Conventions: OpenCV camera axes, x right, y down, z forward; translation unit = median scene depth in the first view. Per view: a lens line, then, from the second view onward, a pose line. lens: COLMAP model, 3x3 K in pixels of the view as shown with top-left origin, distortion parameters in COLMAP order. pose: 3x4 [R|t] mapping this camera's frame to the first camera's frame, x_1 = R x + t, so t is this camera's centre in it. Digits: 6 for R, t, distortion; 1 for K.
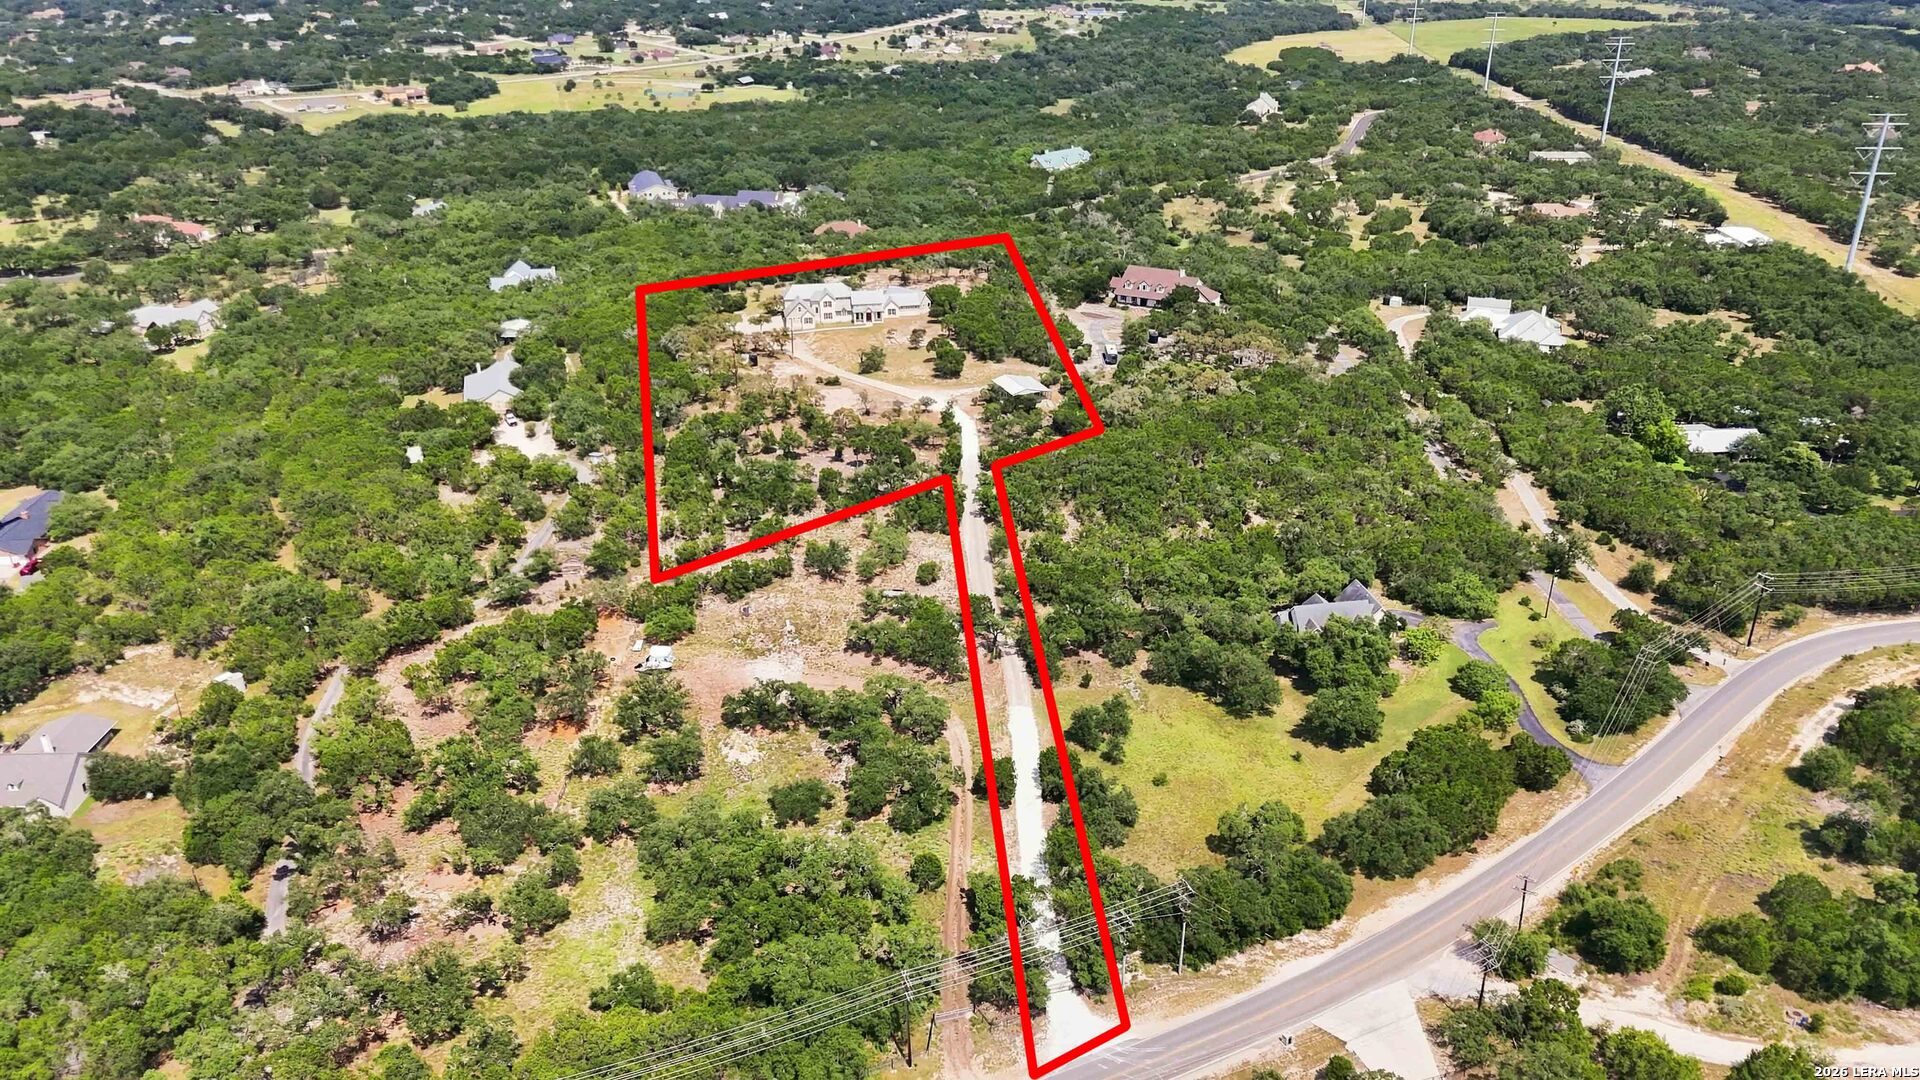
lens RADIAL K [[1431.3, 0, 964.6], [0, 1431.3, 549.3], [0, 0, 1]] dist [0.077848, -0.080322]
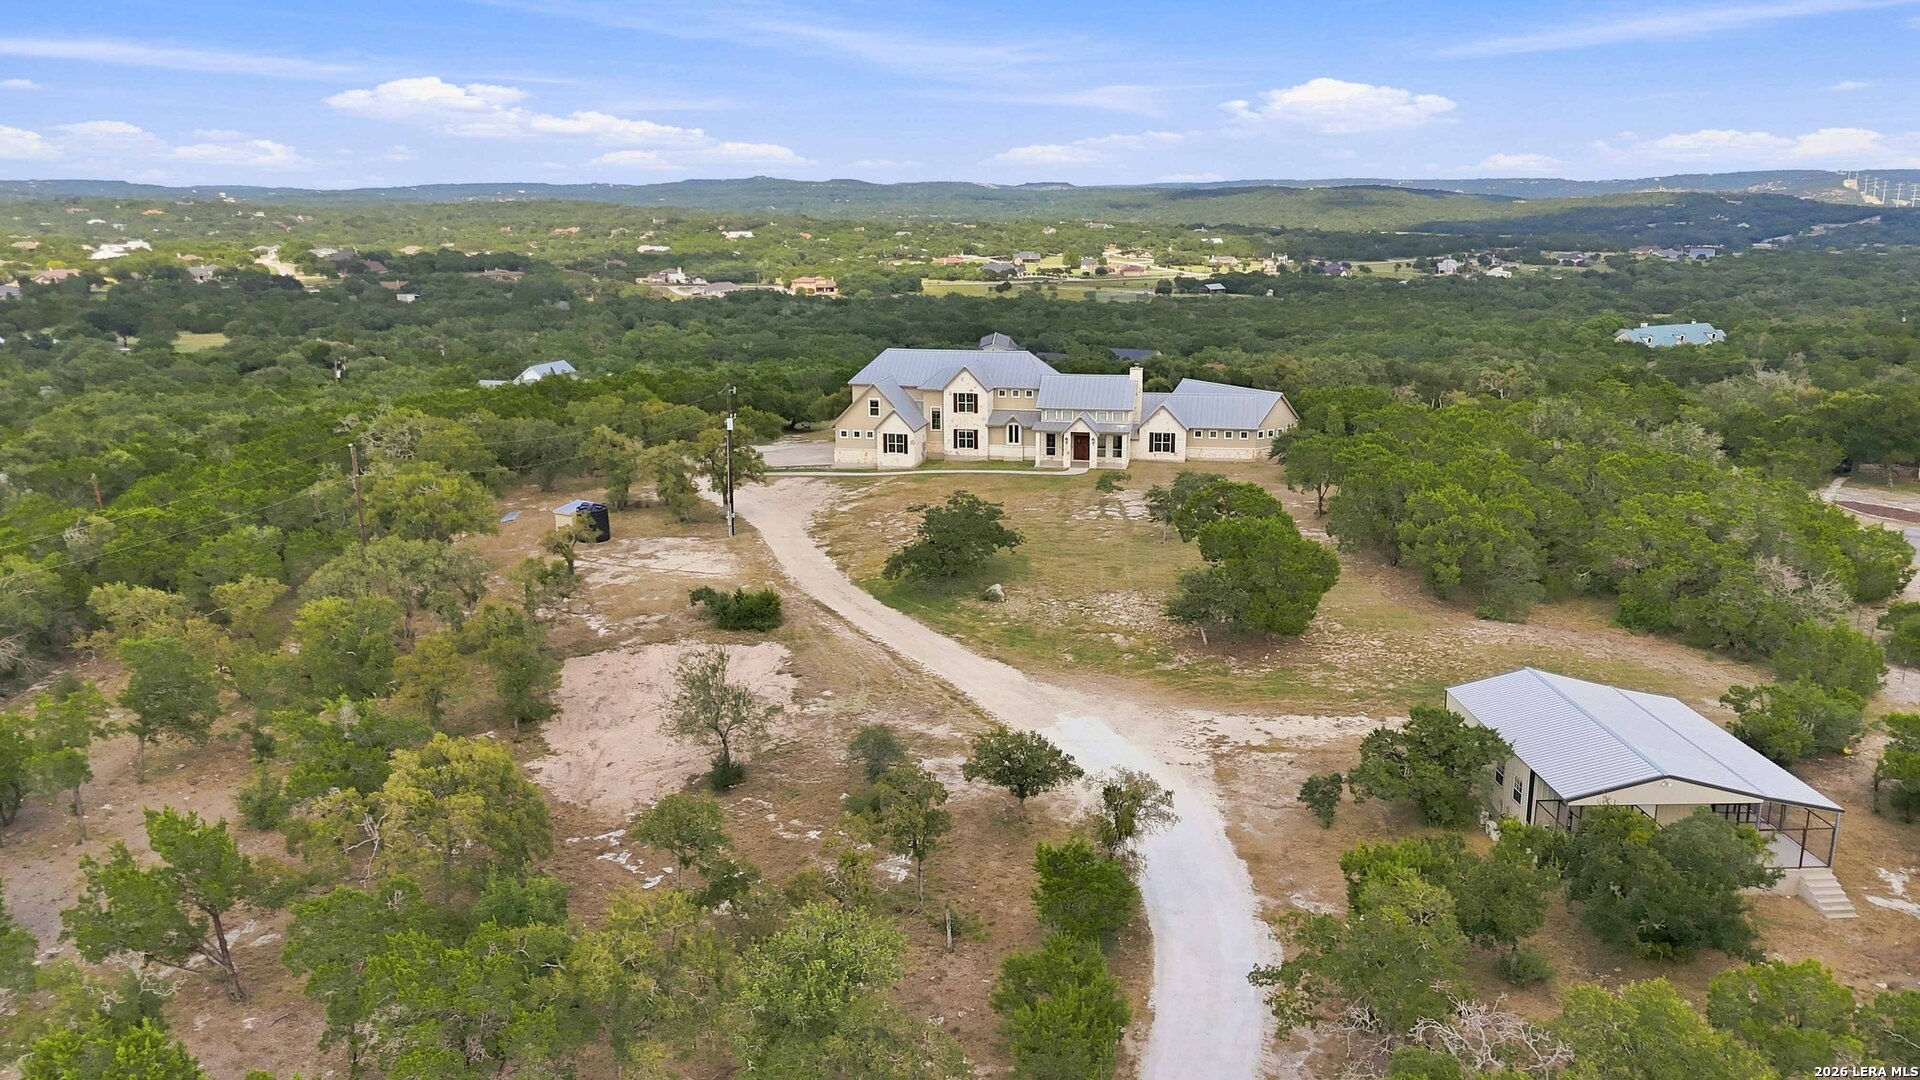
lens RADIAL K [[1431.3, 0, 964.9], [0, 1431.3, 537.7], [0, 0, 1]] dist [0.077848, -0.080322]
pose [[0.933460, 0.089002, -0.347463, 0.025015], [-0.157589, 0.971984, -0.174392, -0.097738], [0.322207, 0.217544, 0.921334, 0.827655]]
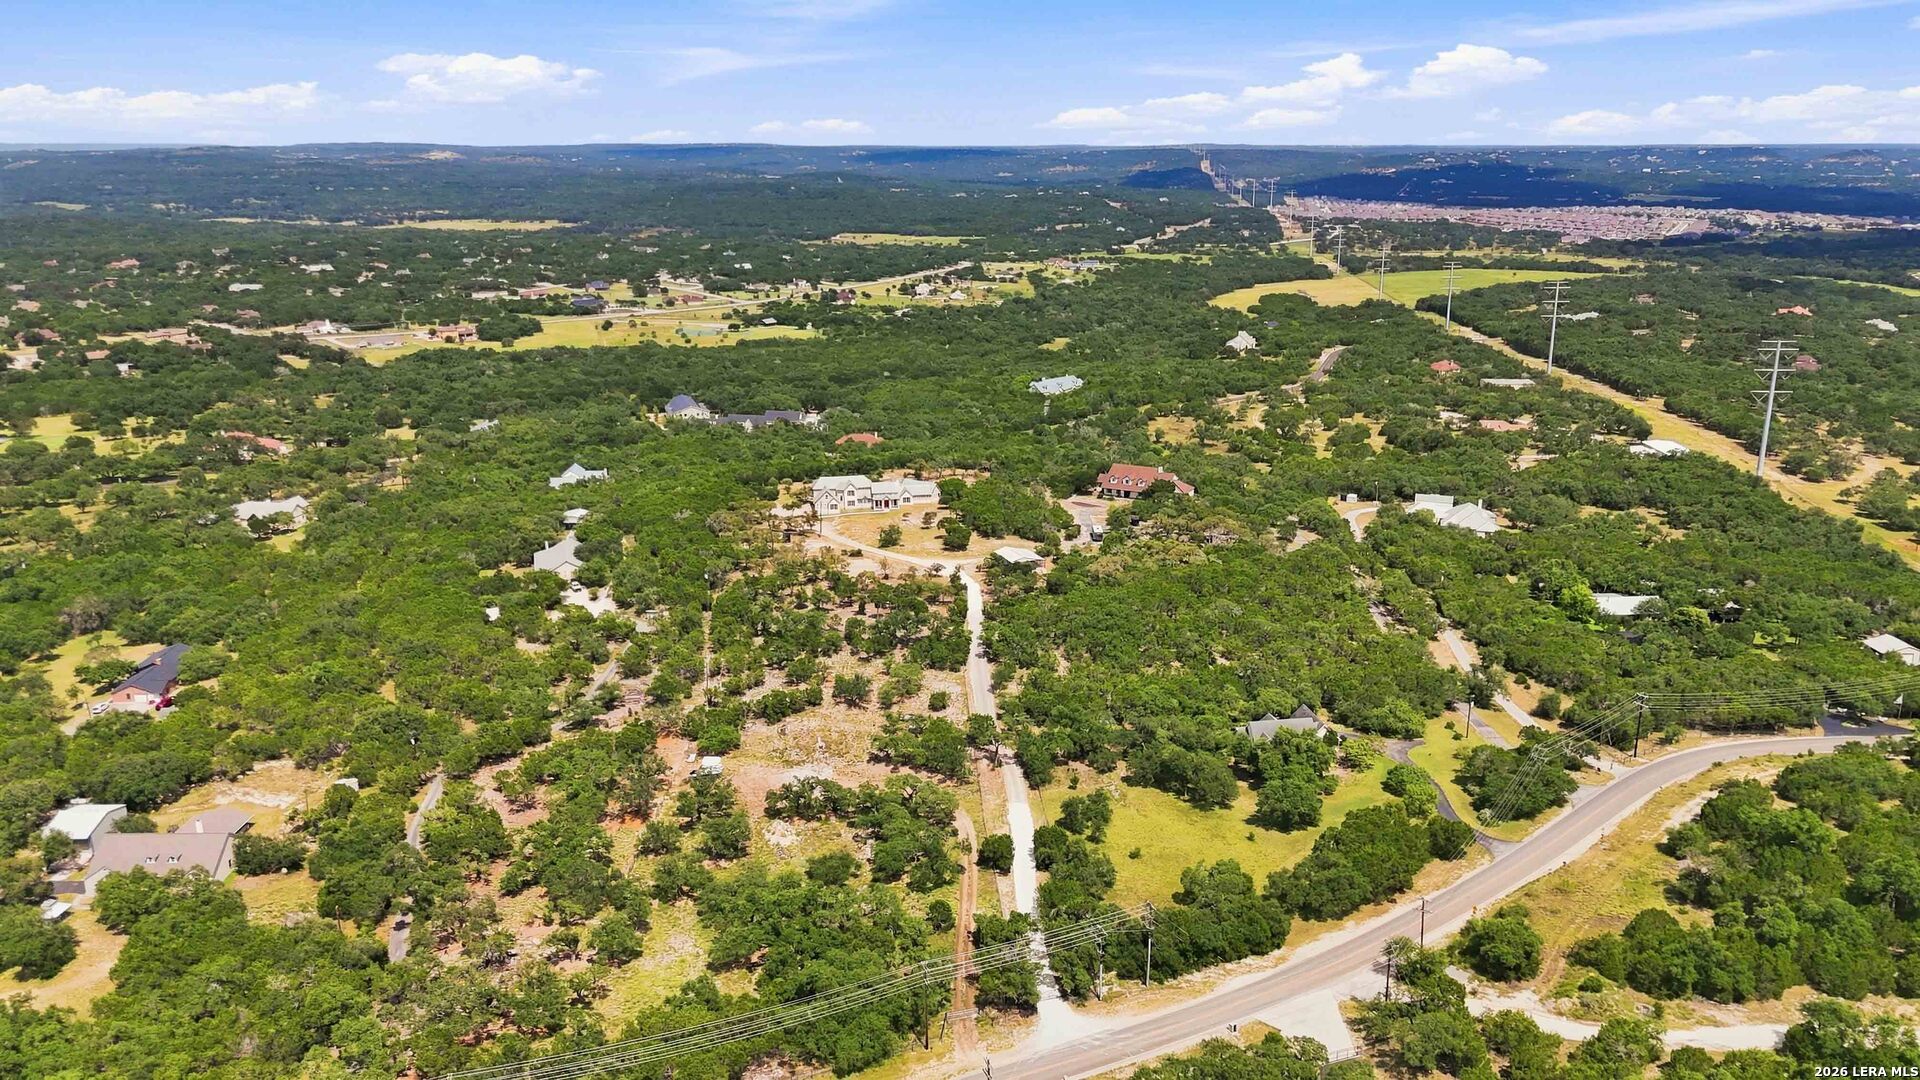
lens RADIAL K [[1431.3, 0, 963.4], [0, 1431.3, 555.1], [0, 0, 1]] dist [0.077848, -0.080322]
pose [[0.999992, 0.001975, -0.003373, -0.001751], [-0.002483, 0.987444, -0.157950, 0.068796], [0.003018, 0.157957, 0.987441, -0.141709]]
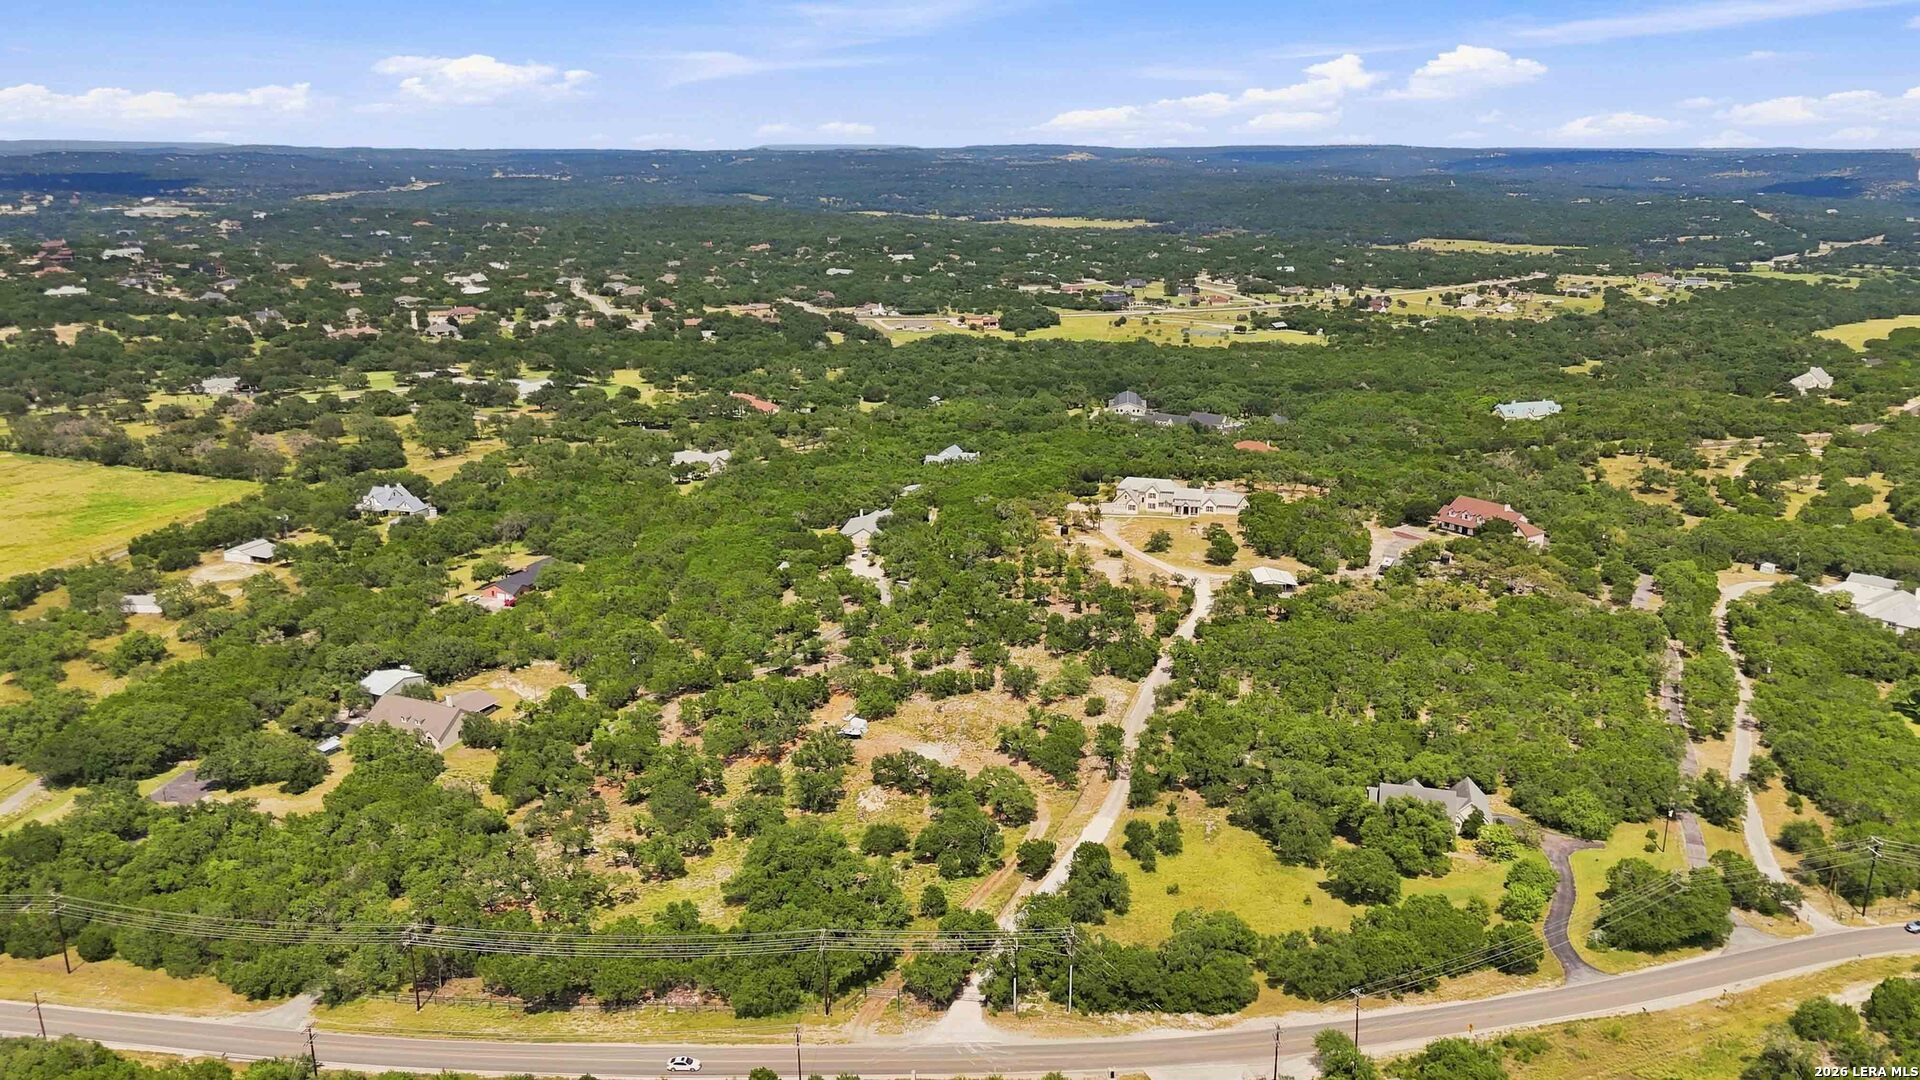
lens RADIAL K [[1431.3, 0, 953.4], [0, 1431.3, 545.6], [0, 0, 1]] dist [0.077848, -0.080322]
pose [[0.906193, 0.123145, -0.404536, 0.266218], [-0.188208, 0.974134, -0.125063, 0.046654], [0.378671, 0.189468, 0.905930, -0.096819]]
